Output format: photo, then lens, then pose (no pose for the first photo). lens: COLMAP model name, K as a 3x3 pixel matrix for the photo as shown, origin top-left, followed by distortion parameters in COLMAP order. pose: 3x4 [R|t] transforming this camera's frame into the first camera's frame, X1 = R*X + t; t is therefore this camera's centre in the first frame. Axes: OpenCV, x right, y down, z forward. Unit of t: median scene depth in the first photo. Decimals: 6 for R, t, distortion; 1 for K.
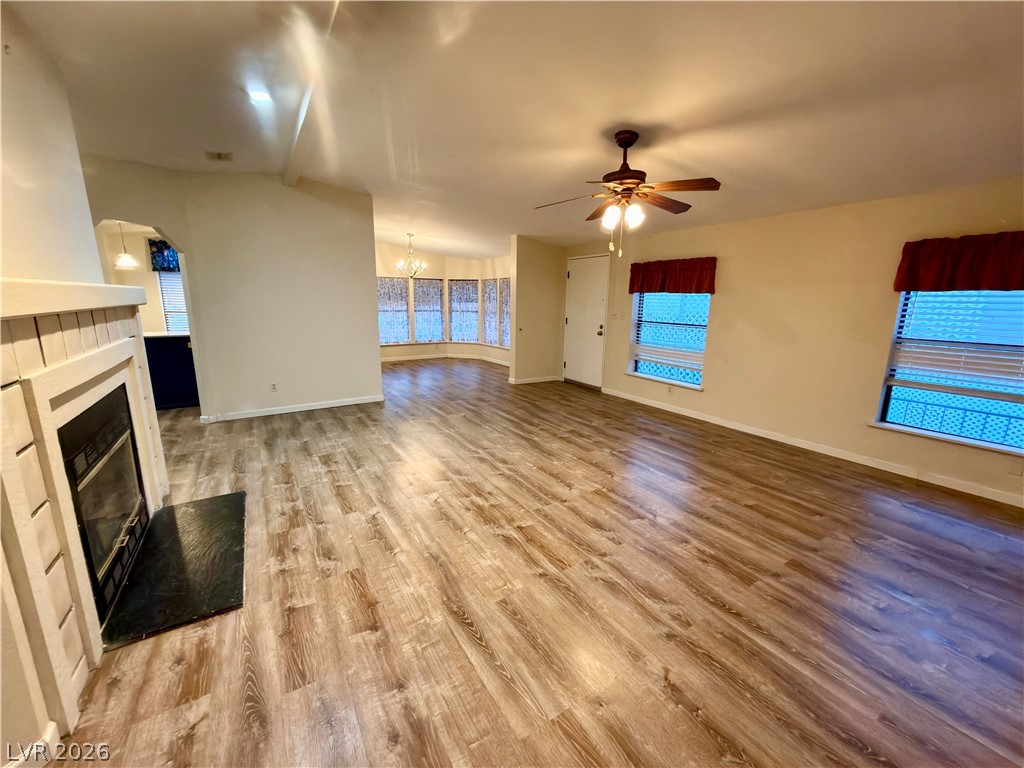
lens RADIAL K [[408.4, 0, 513.8], [0, 408.4, 381.9], [0, 0, 1]] dist [0.000393, -0.000300]
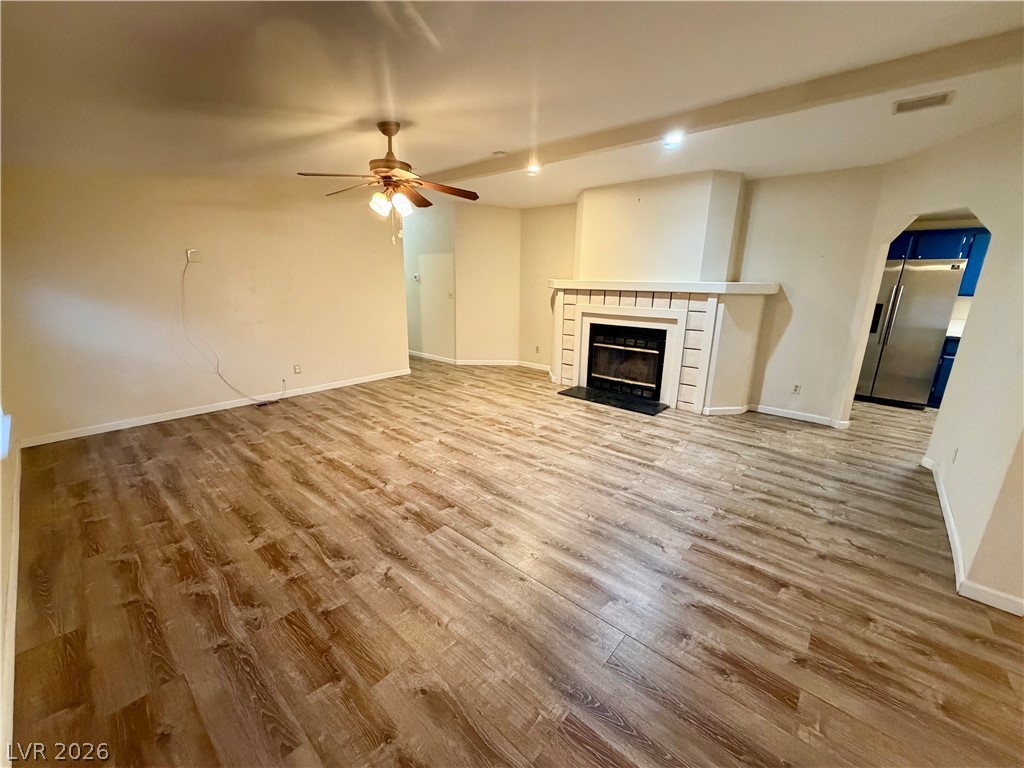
lens RADIAL K [[408.4, 0, 512.4], [0, 408.4, 388.1], [0, 0, 1]] dist [0.000393, -0.000300]
pose [[-0.958578, 0.052138, -0.280016, 0.278025], [-0.080302, 0.893754, 0.441311, -0.459952], [0.273275, 0.445517, -0.852547, 2.129903]]
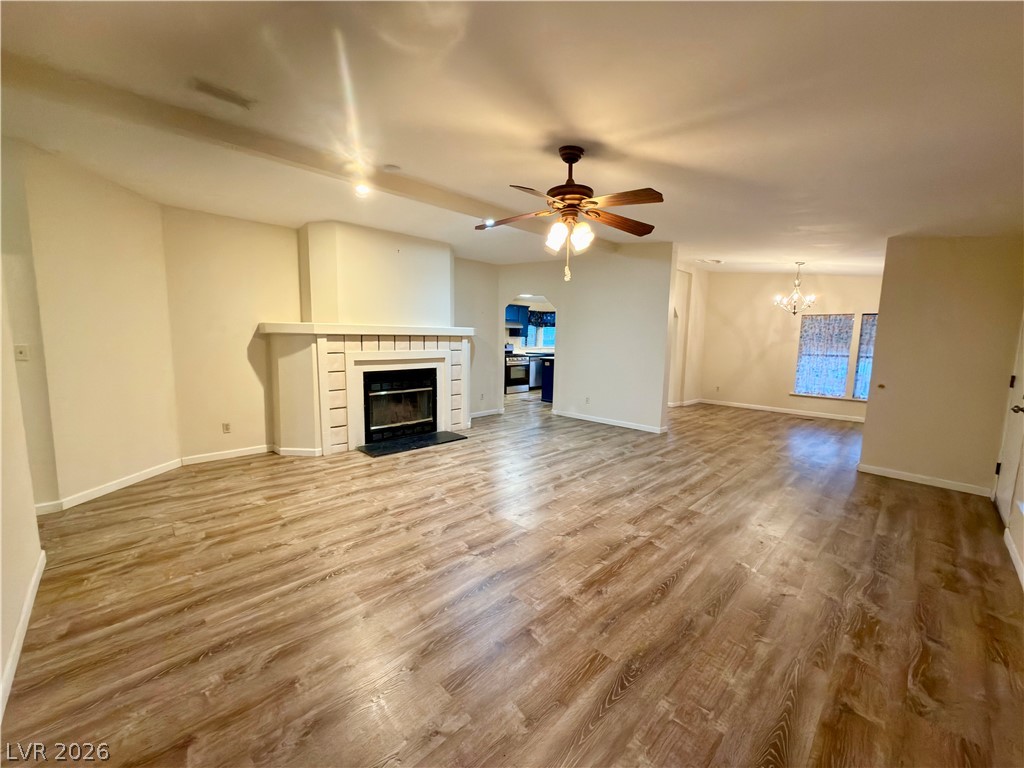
lens RADIAL K [[408.4, 0, 510.2], [0, 408.4, 381.9], [0, 0, 1]] dist [0.000393, -0.000300]
pose [[0.211132, 0.101466, -0.972177, 1.124810], [-0.211344, 0.975809, 0.055946, -0.113895], [0.954336, 0.193652, 0.227469, 0.722246]]
